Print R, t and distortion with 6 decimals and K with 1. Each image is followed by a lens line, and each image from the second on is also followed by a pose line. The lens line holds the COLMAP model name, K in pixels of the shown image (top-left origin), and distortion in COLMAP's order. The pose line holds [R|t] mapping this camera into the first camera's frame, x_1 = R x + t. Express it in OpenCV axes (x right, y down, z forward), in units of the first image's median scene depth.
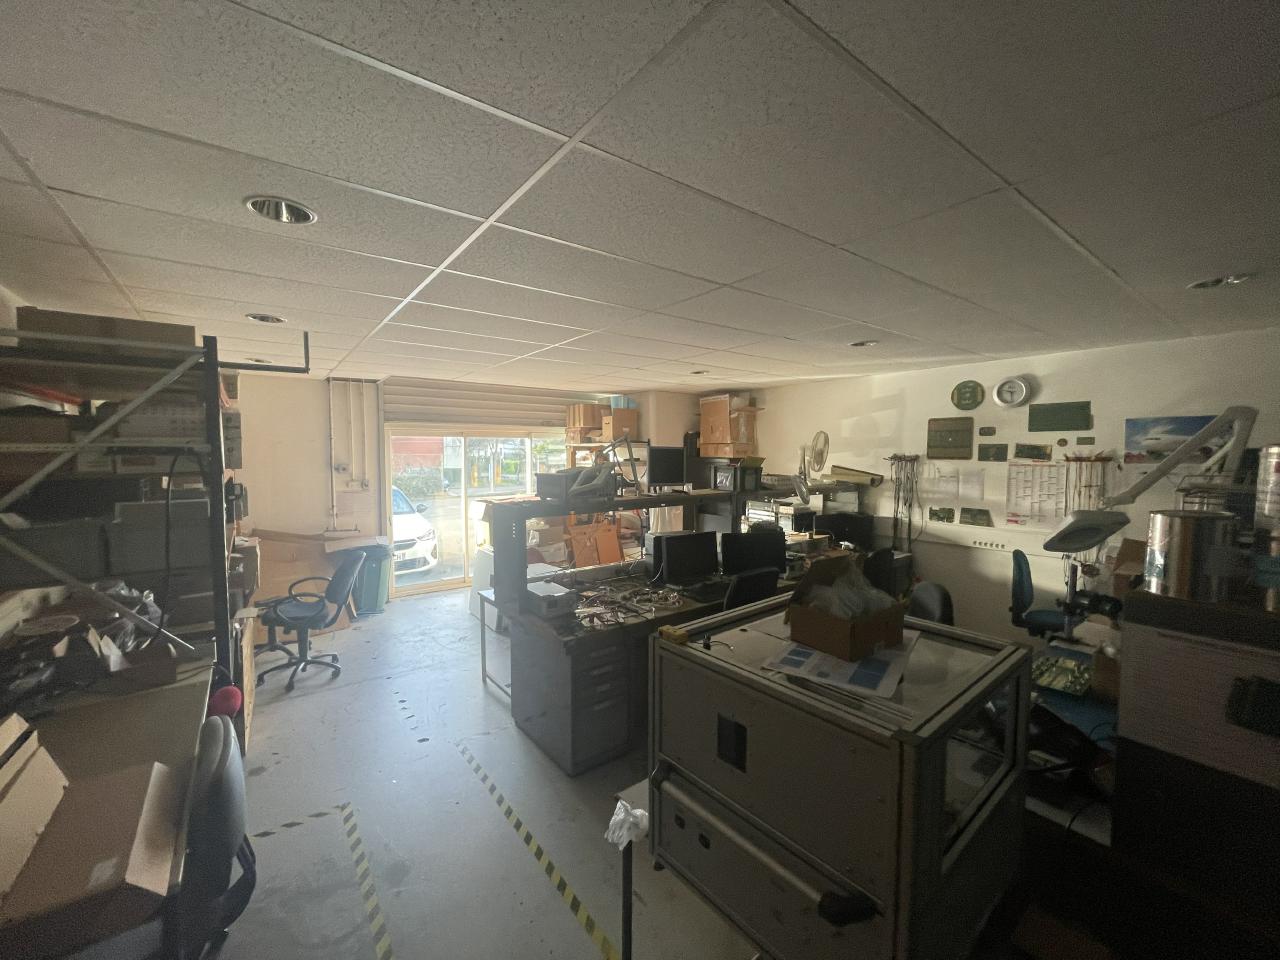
lens RADIAL K [[519.5, 0, 640.8], [0, 519.5, 478.8], [0, 0, 1]] dist [-0.000441, -0.000045]
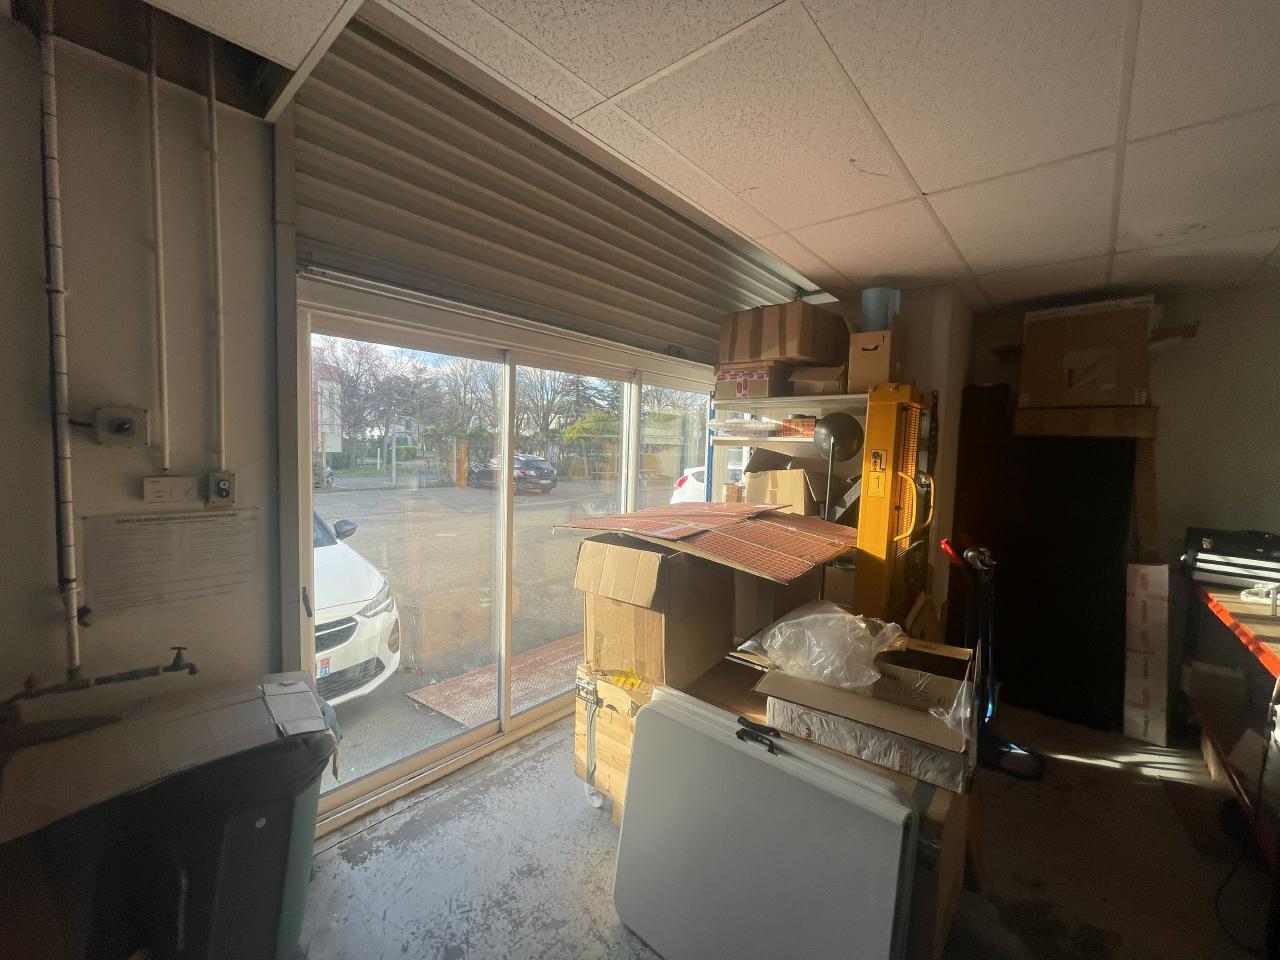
lens RADIAL K [[511.6, 0, 640.0], [0, 511.6, 480.0], [0, 0, 1]] dist [-0.000844, -0.000154]
pose [[0.975538, 0.015123, 0.219310, -0.485930], [-0.019711, 0.999630, 0.018748, -0.003780], [-0.218945, -0.022612, 0.975475, 0.898025]]
